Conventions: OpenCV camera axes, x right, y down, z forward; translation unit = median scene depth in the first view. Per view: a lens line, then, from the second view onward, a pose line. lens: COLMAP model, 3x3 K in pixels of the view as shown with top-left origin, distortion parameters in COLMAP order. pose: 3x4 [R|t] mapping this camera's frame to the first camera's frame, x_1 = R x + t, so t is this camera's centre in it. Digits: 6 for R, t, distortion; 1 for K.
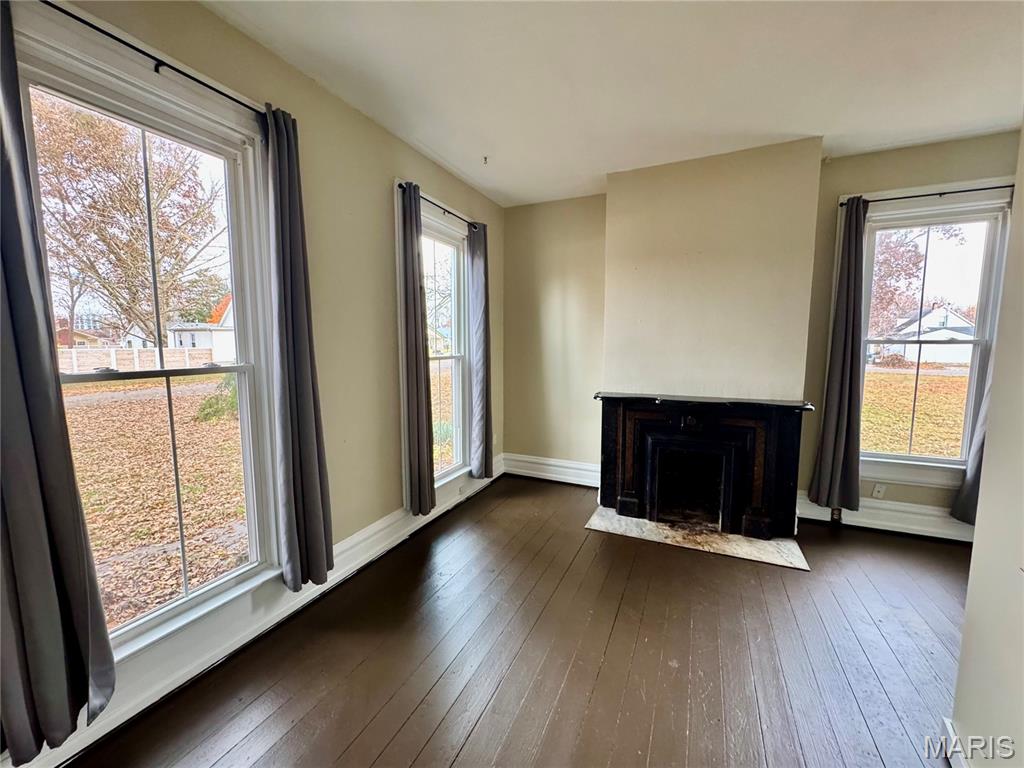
lens RADIAL K [[391.1, 0, 509.5], [0, 391.1, 377.4], [0, 0, 1]] dist [0.000658, 0.000144]
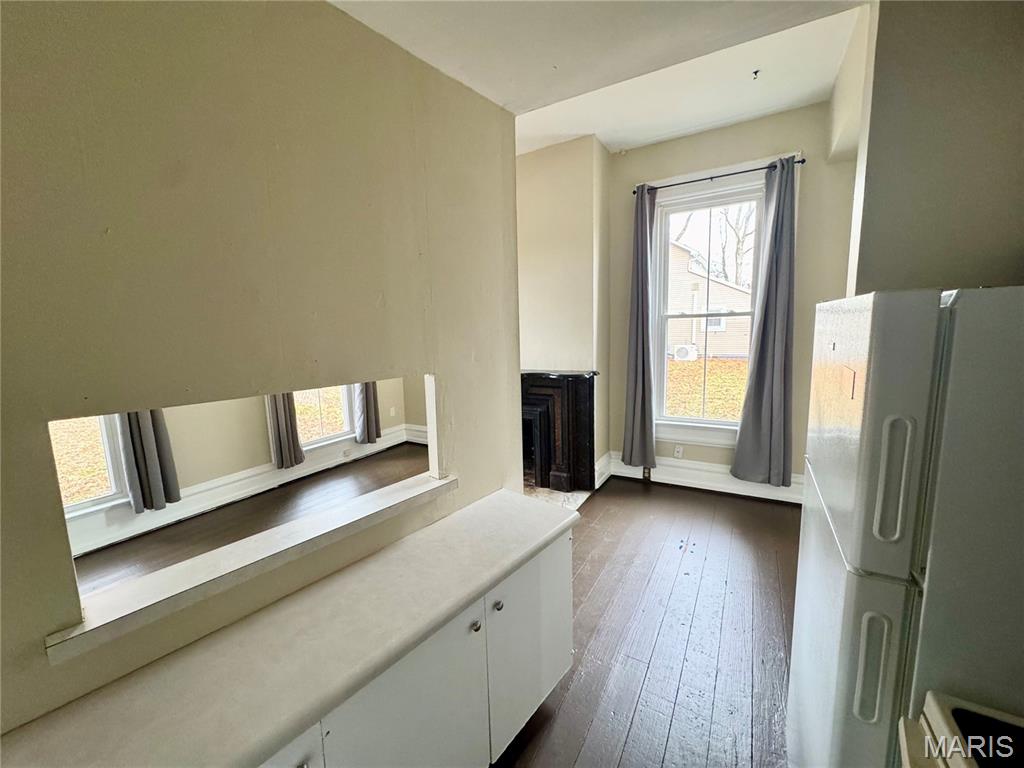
lens RADIAL K [[391.1, 0, 509.5], [0, 391.1, 377.4], [0, 0, 1]] dist [0.000658, 0.000144]
pose [[0.994552, -0.016235, -0.102971, 0.594613], [0.019718, 0.999264, 0.032890, 0.035504], [0.102362, -0.034741, 0.994140, -0.146814]]
